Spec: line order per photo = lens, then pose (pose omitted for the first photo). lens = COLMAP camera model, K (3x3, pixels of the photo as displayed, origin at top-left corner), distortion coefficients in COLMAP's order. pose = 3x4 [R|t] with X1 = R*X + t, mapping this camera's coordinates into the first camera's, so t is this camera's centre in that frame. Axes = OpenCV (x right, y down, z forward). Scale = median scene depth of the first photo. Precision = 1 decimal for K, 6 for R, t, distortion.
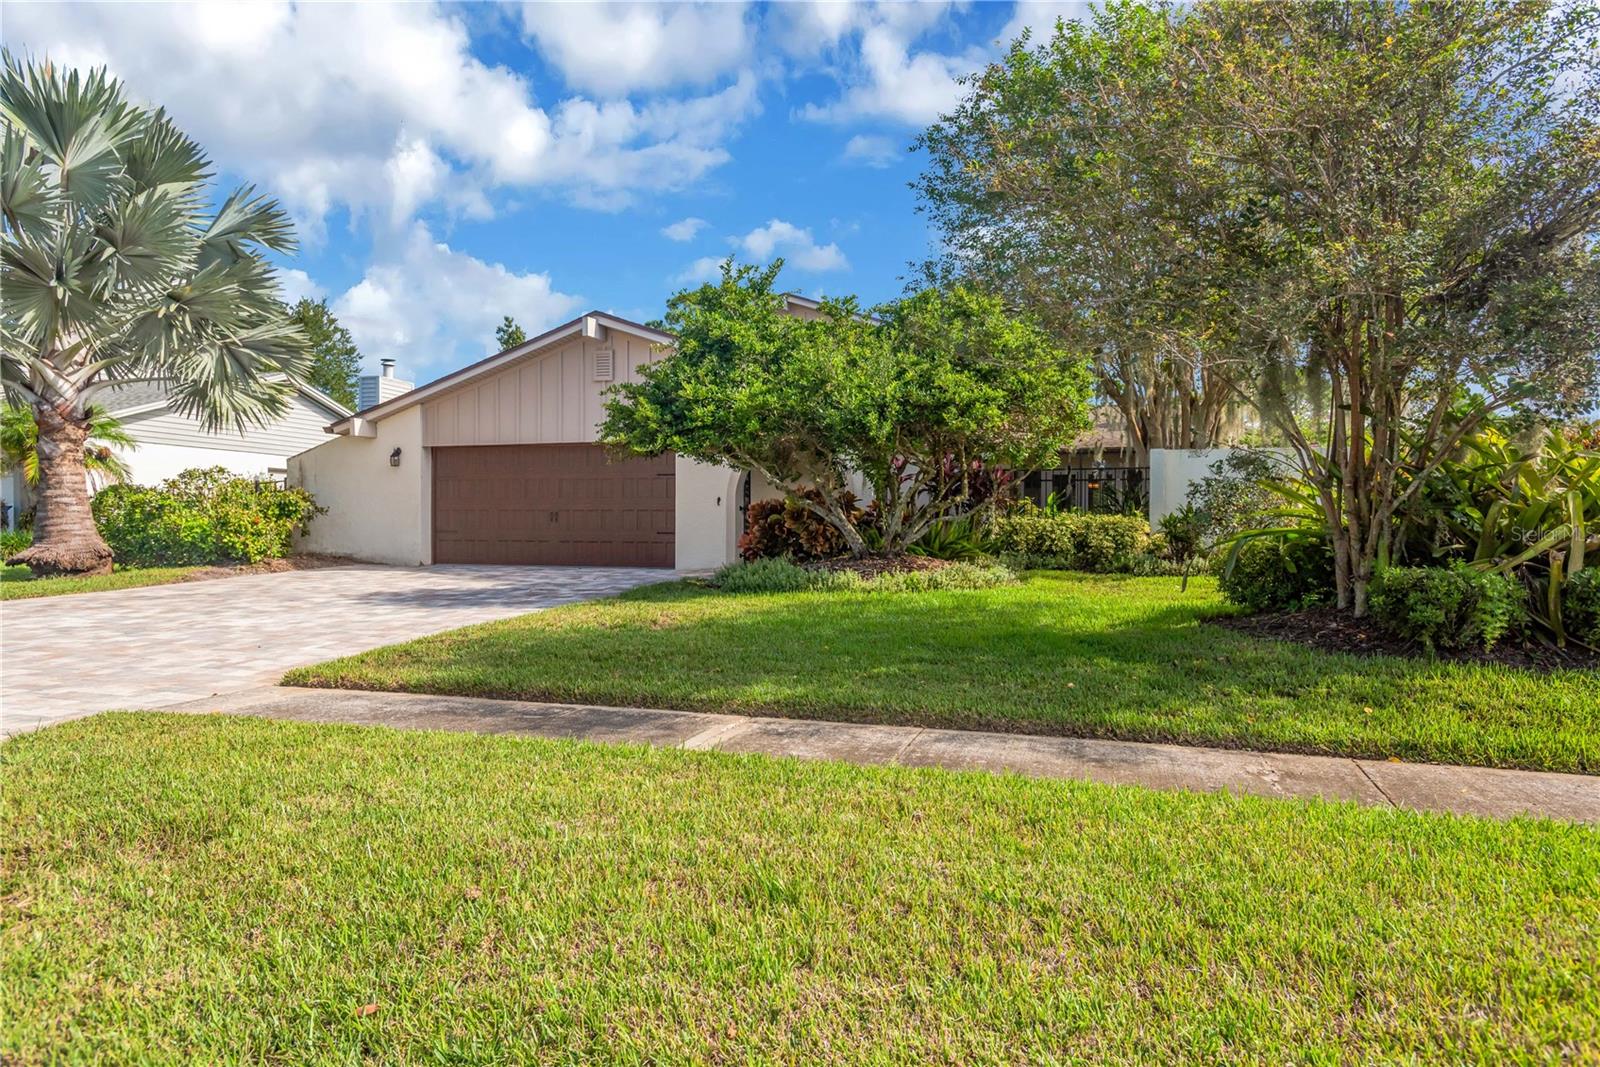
lens RADIAL K [[973.7, 0, 798.3], [0, 973.7, 528.9], [0, 0, 1]] dist [0.007919, -0.003828]
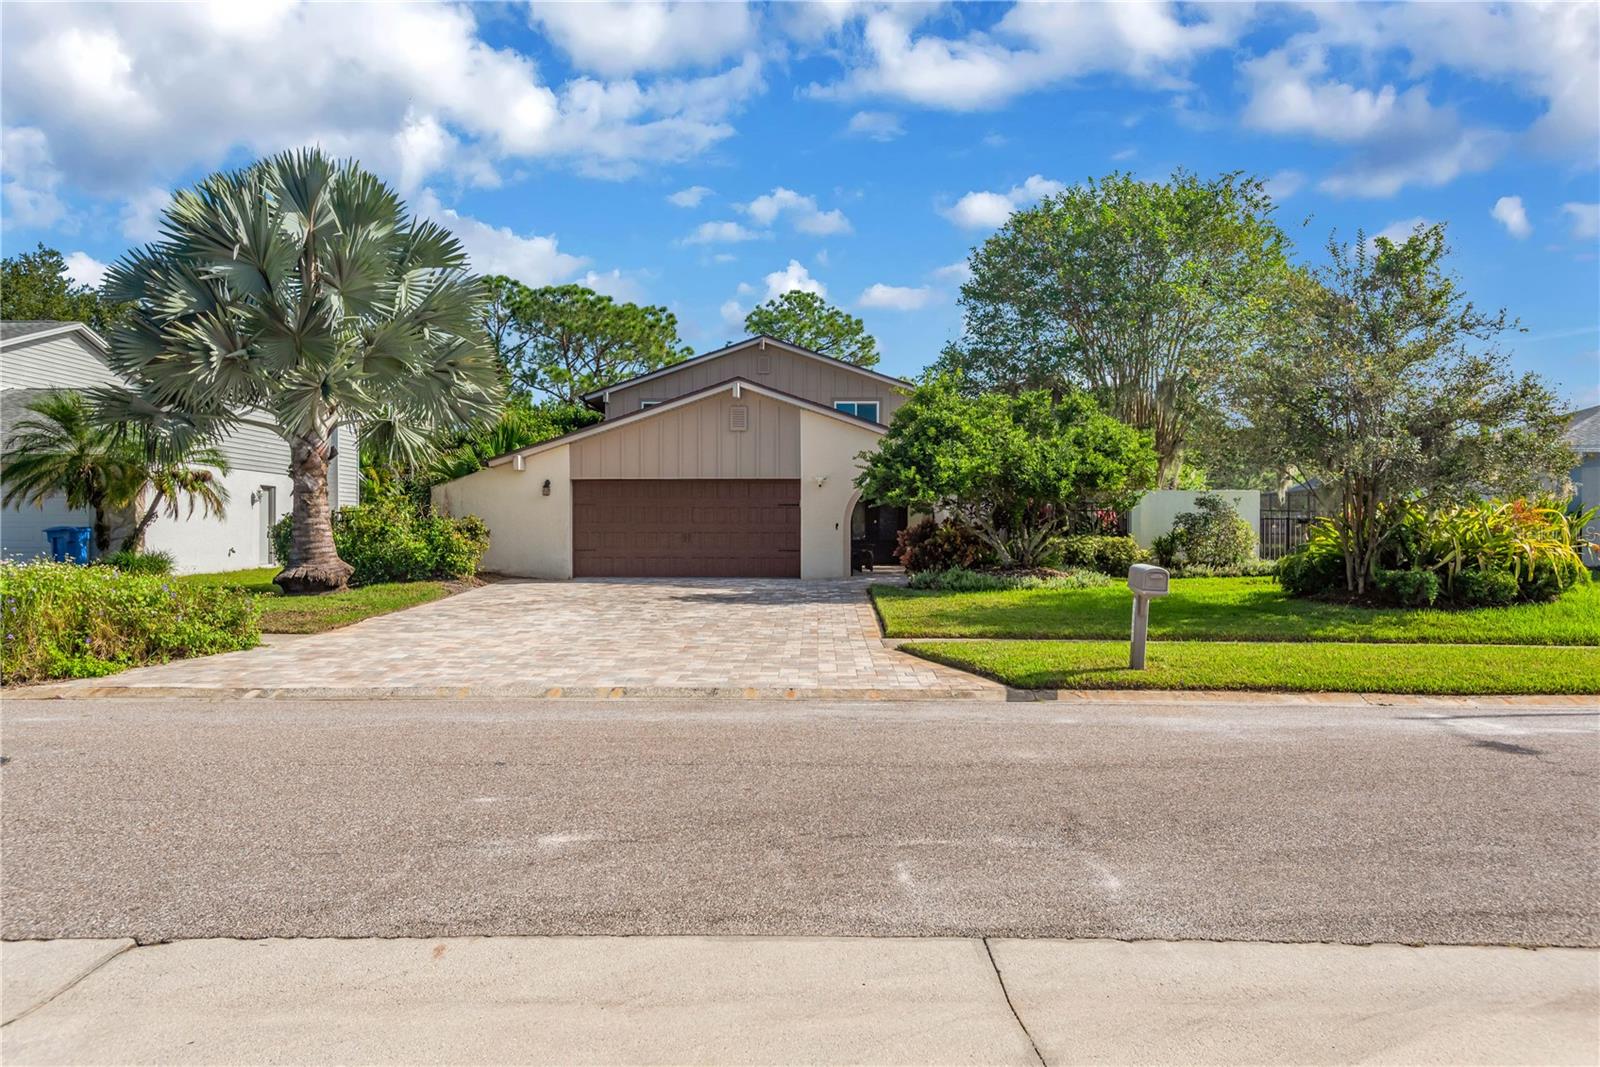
lens RADIAL K [[1127.5, 0, 795.3], [0, 1127.5, 524.4], [0, 0, 1]] dist [0.030908, -0.001975]
pose [[0.965990, -0.000683, 0.258578, -0.552504], [0.003007, 0.999959, -0.008595, -0.018801], [-0.258561, 0.009080, 0.965952, -0.468295]]
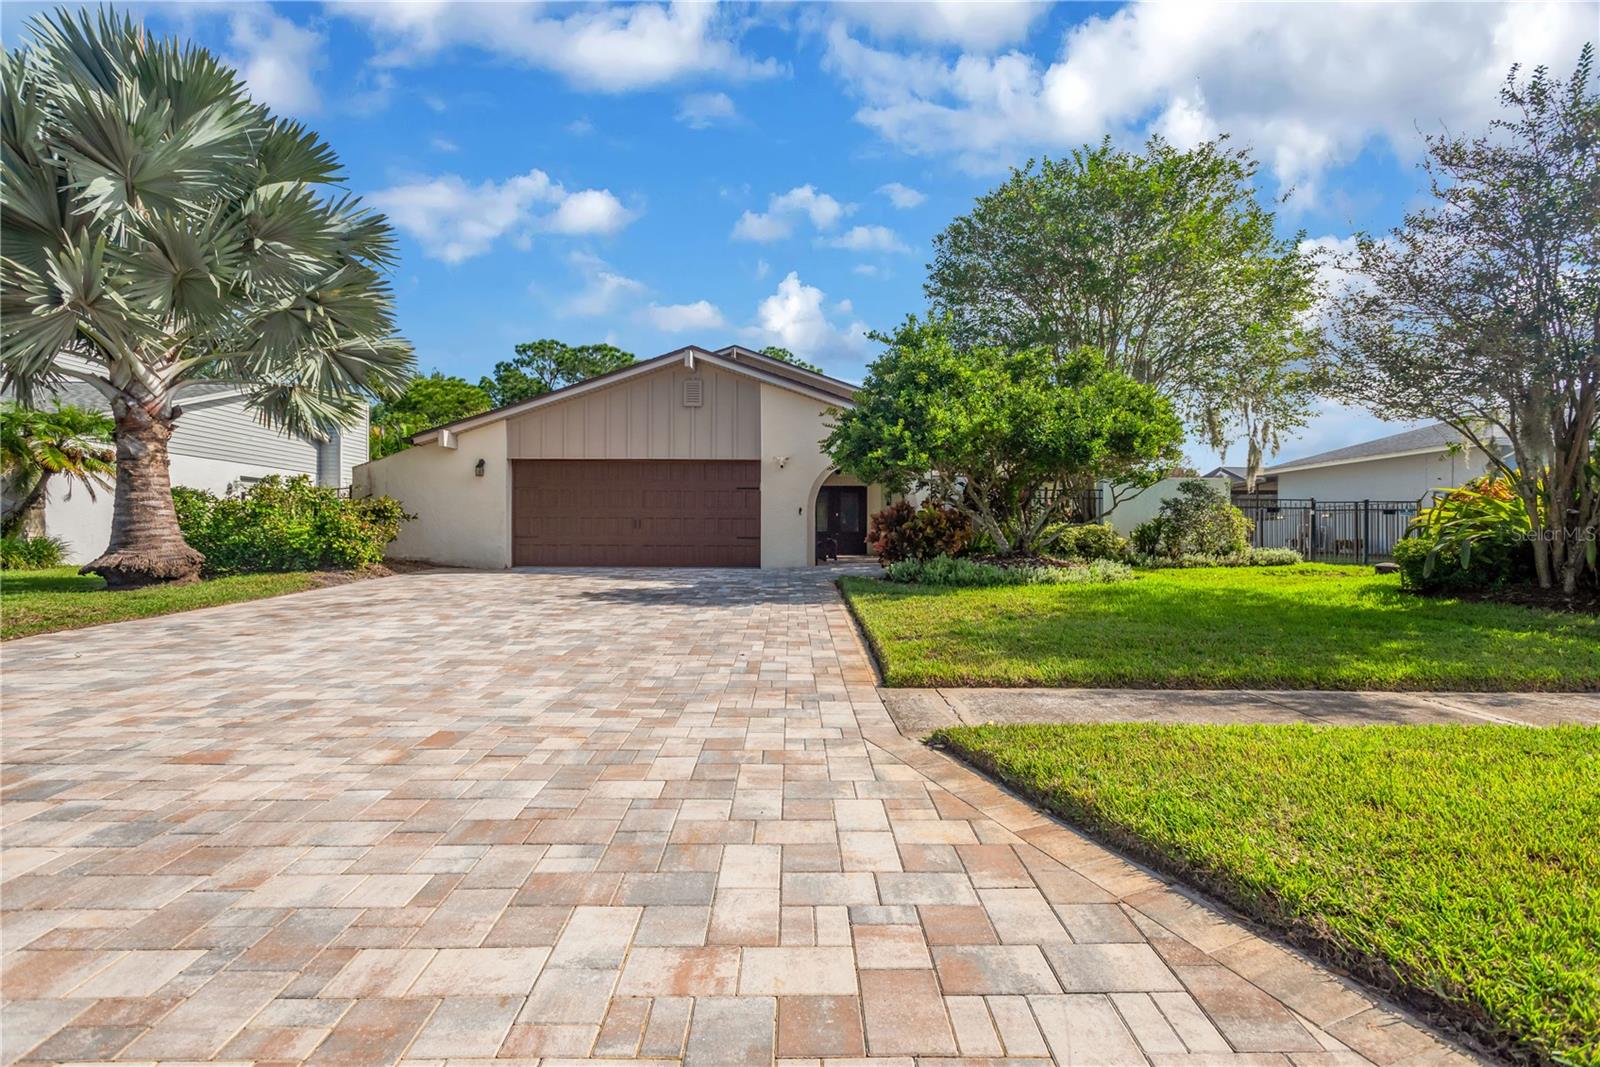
lens RADIAL K [[743.8, 0, 802.9], [0, 743.8, 533.1], [0, 0, 1]] dist [0.003998, 0.001439]
pose [[0.956006, 0.000339, 0.293347, -0.363924], [0.000938, 0.999991, -0.004210, 0.002583], [-0.293346, 0.004300, 0.955997, 0.130763]]
